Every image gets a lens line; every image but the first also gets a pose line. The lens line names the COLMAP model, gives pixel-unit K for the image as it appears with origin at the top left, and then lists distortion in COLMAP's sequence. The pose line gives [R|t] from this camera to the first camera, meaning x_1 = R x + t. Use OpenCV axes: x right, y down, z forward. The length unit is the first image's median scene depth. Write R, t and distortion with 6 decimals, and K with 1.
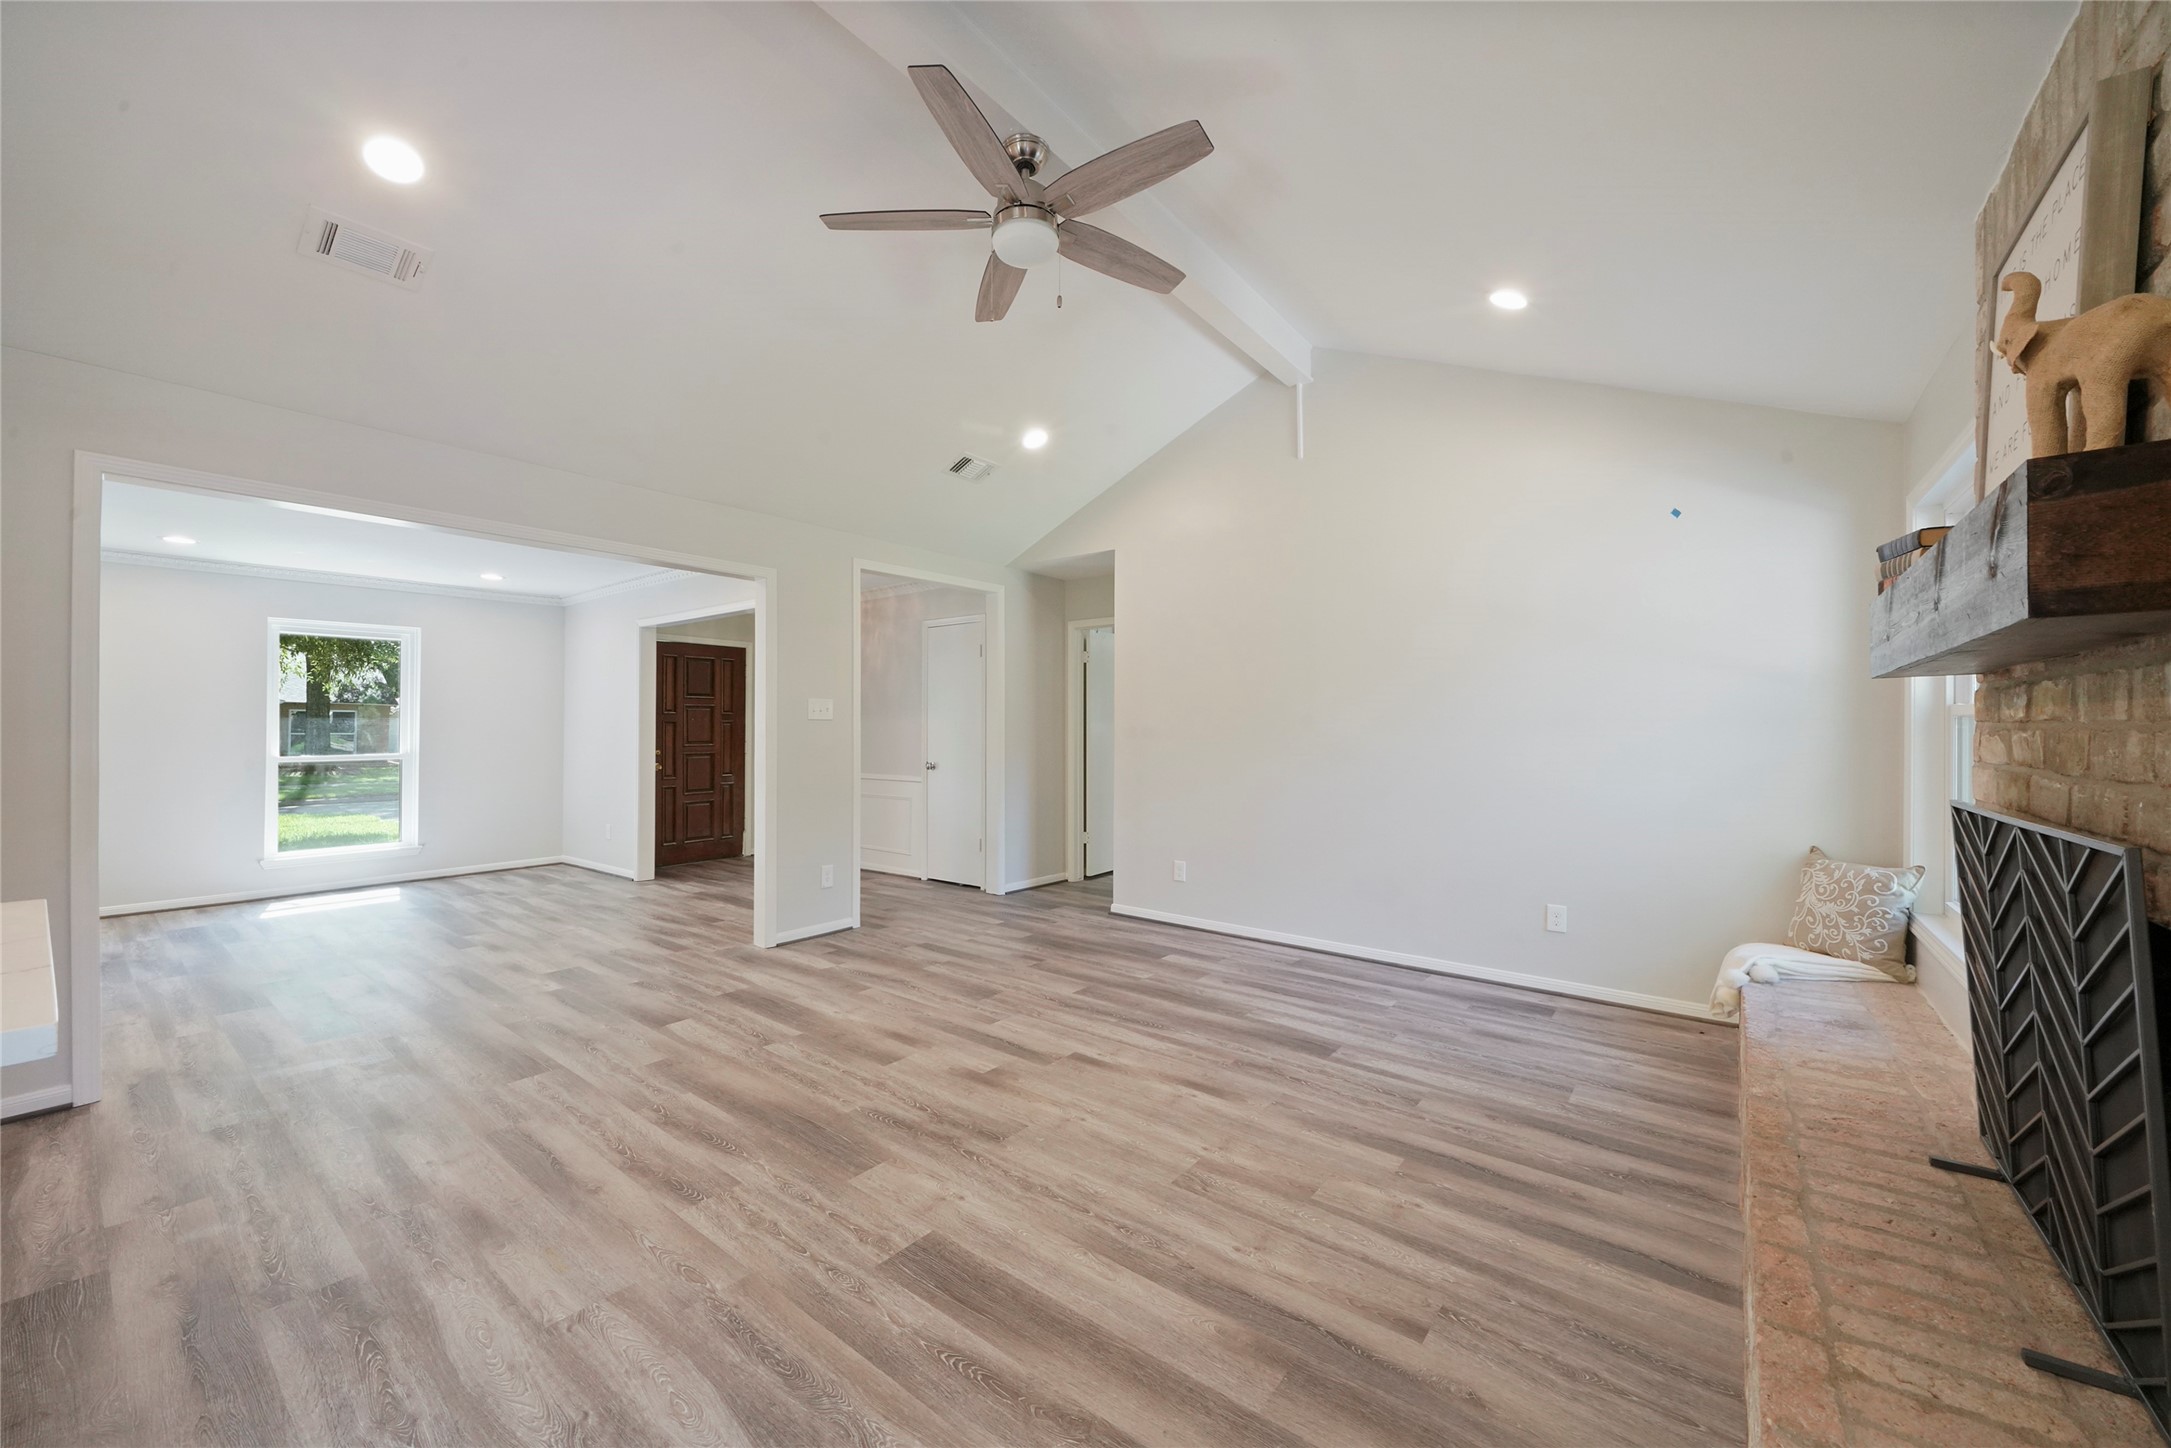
lens RADIAL K [[817.4, 0, 1085.5], [0, 817.4, 724.0], [0, 0, 1]] dist [0.001589, 0.000428]
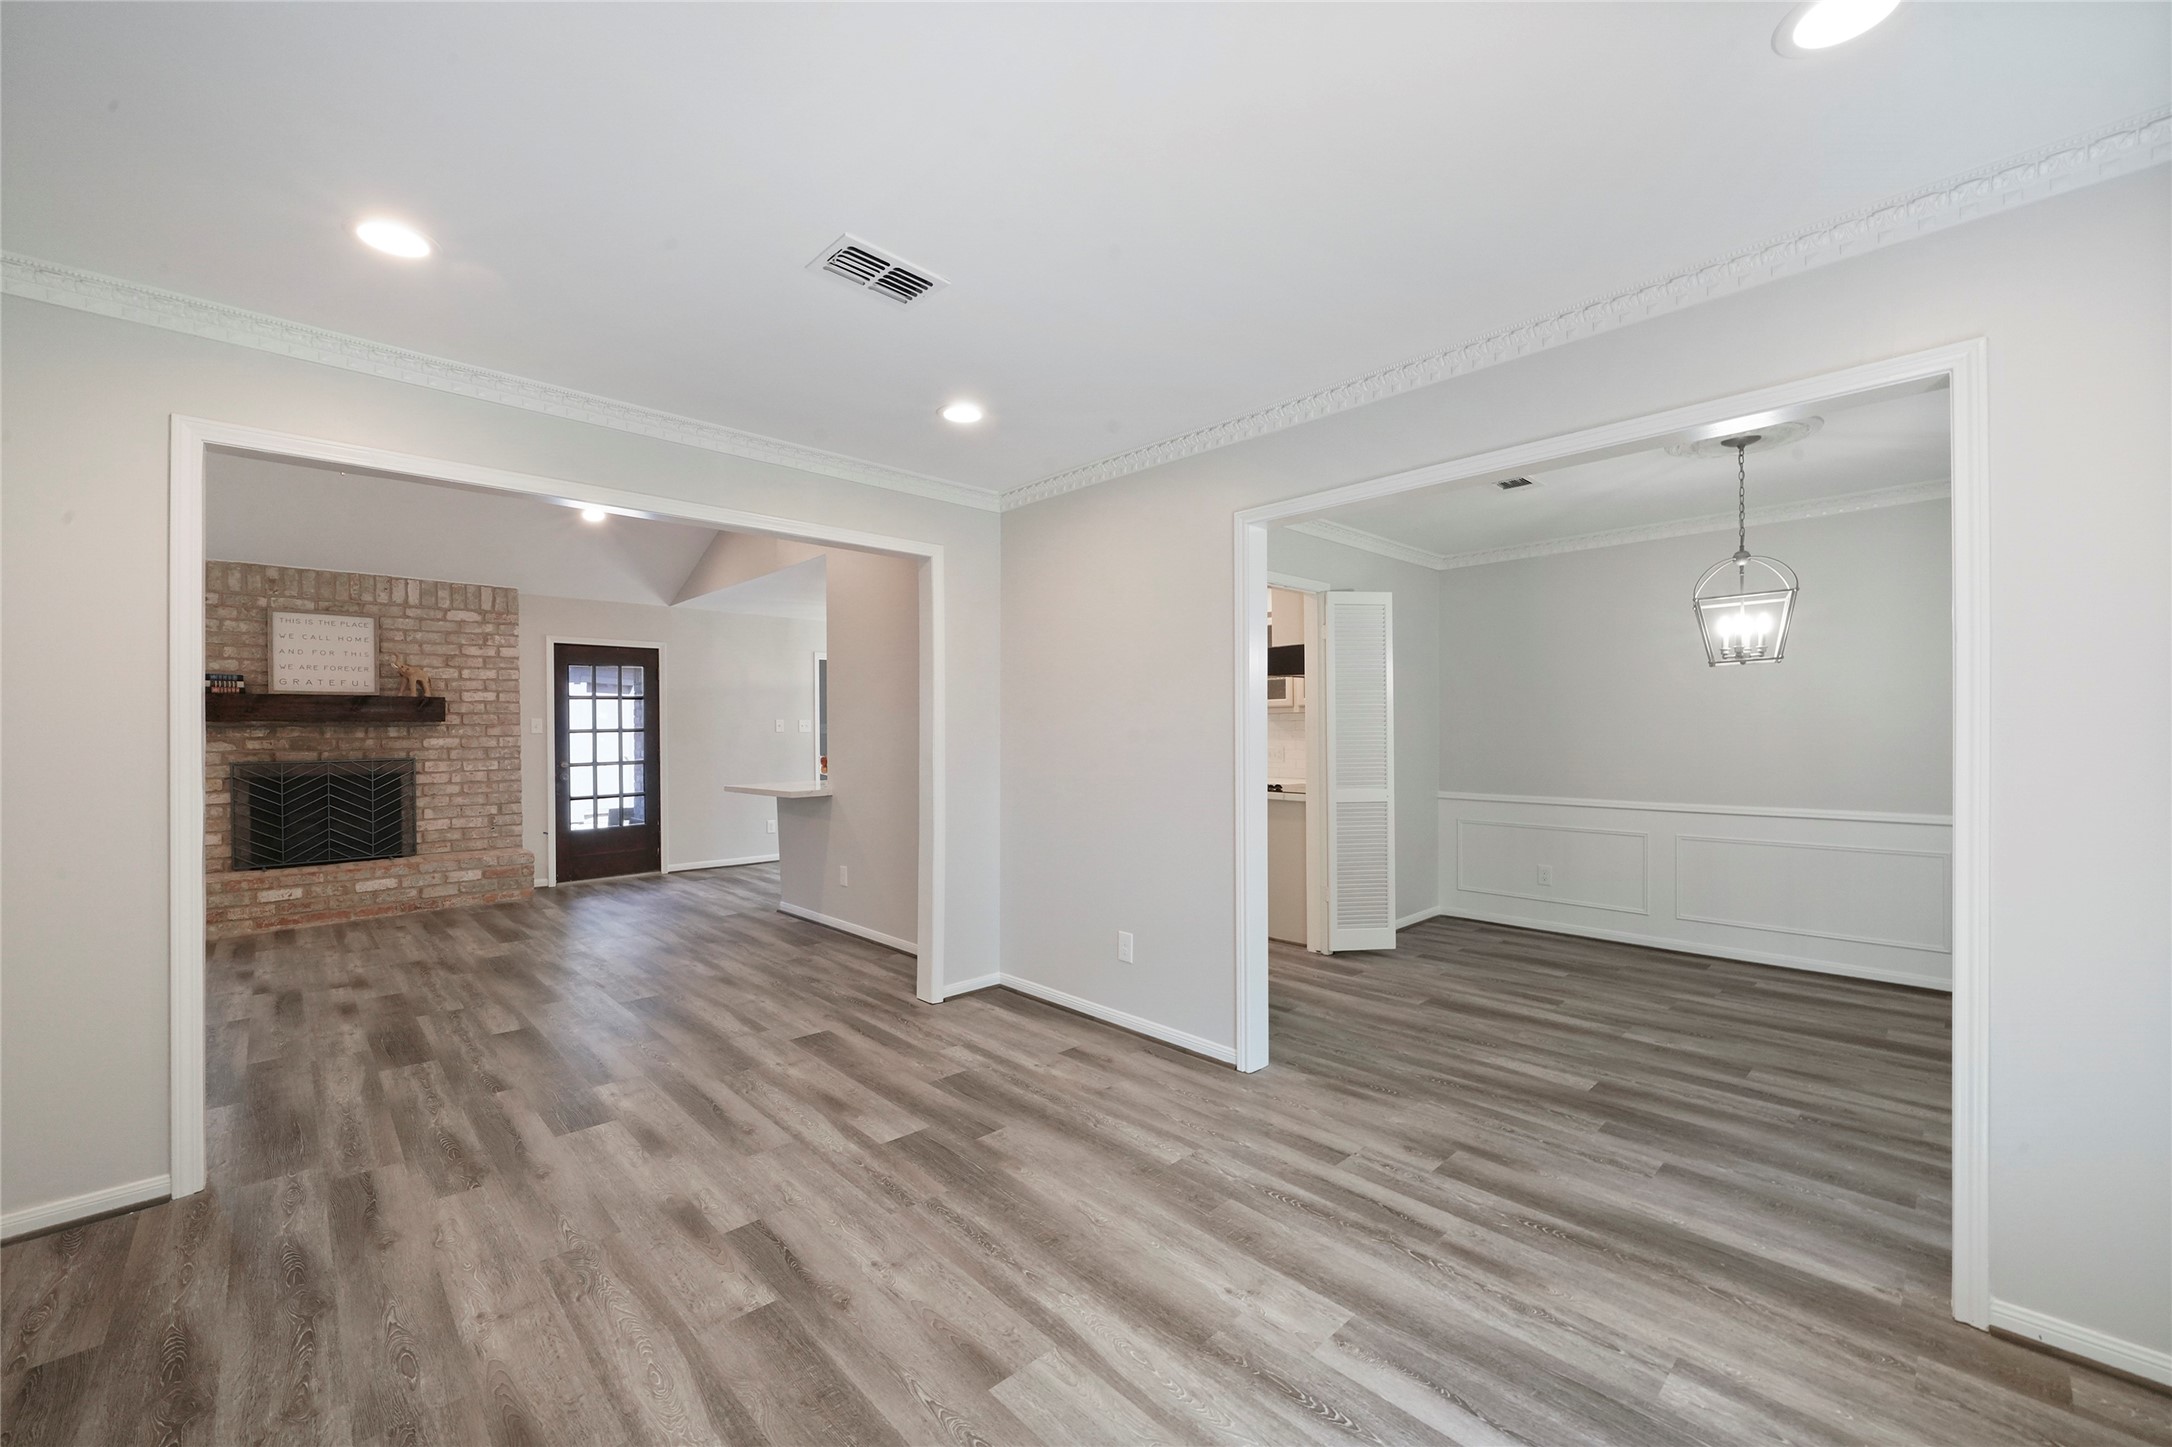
lens RADIAL K [[858.3, 0, 1080.2], [0, 858.3, 731.6], [0, 0, 1]] dist [-0.002941, -0.000159]
pose [[-0.988451, 0.003571, 0.151498, -1.345924], [0.002366, 0.999964, -0.008135, 0.004238], [-0.151522, -0.007683, -0.988424, 1.920389]]
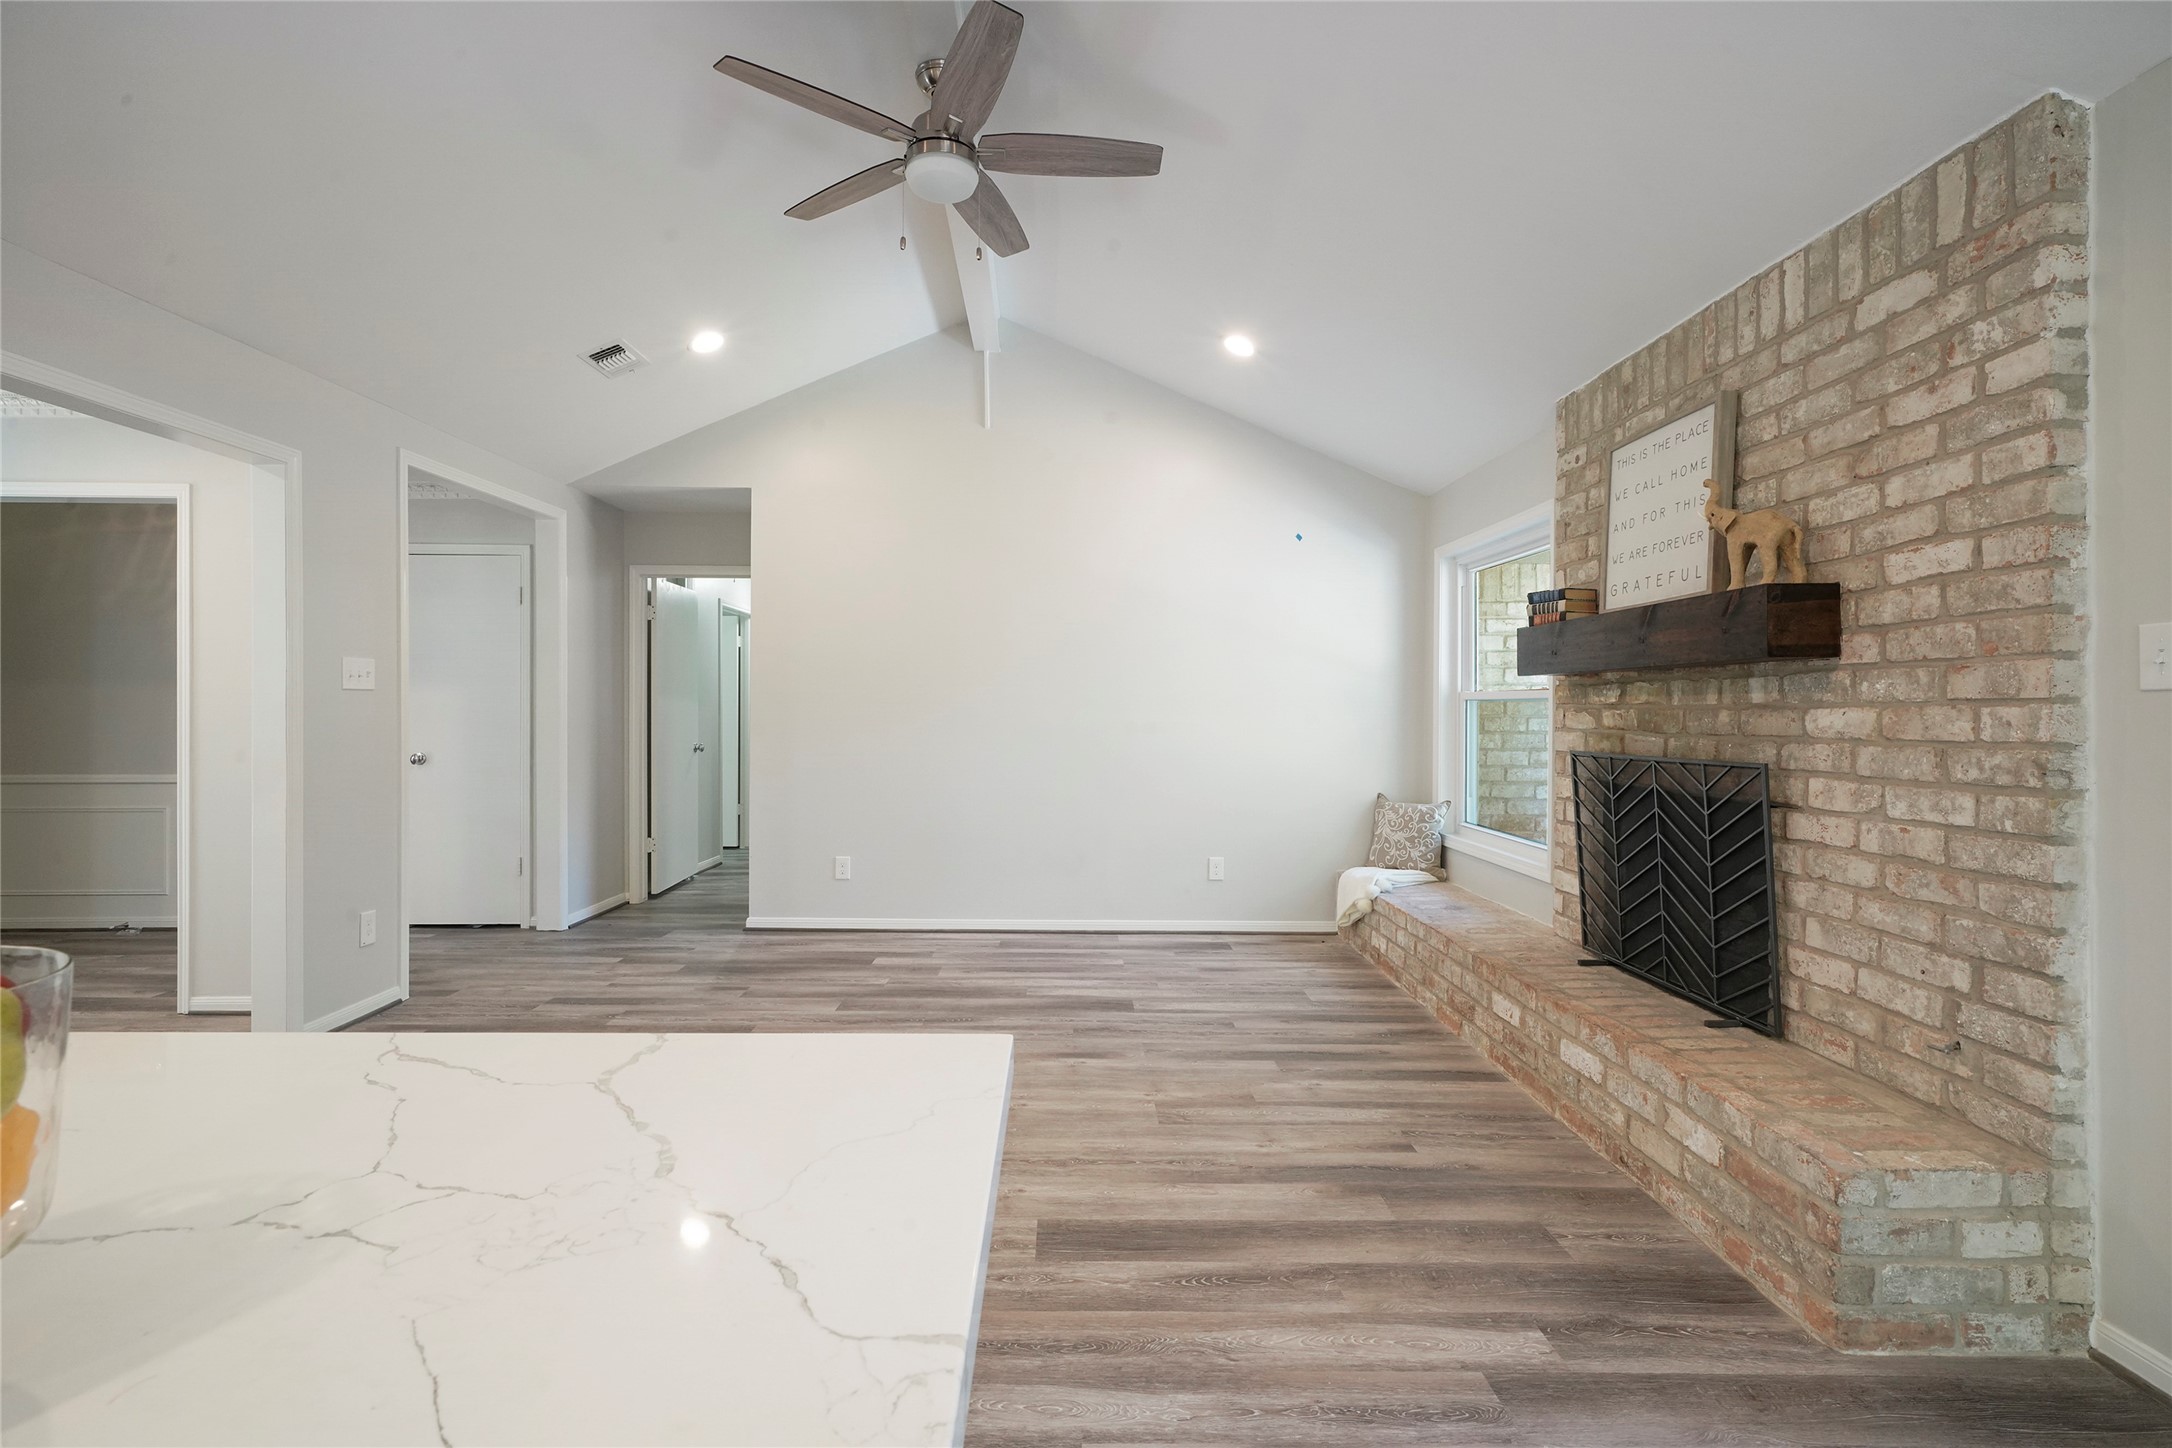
lens RADIAL K [[976.4, 0, 1075.4], [0, 976.4, 709.0], [0, 0, 1]] dist [0.003659, 0.000163]
pose [[0.781523, -0.000097, 0.623876, -0.515043], [-0.006092, 0.999951, 0.007787, -0.001478], [-0.623846, -0.009886, 0.781485, 0.035801]]
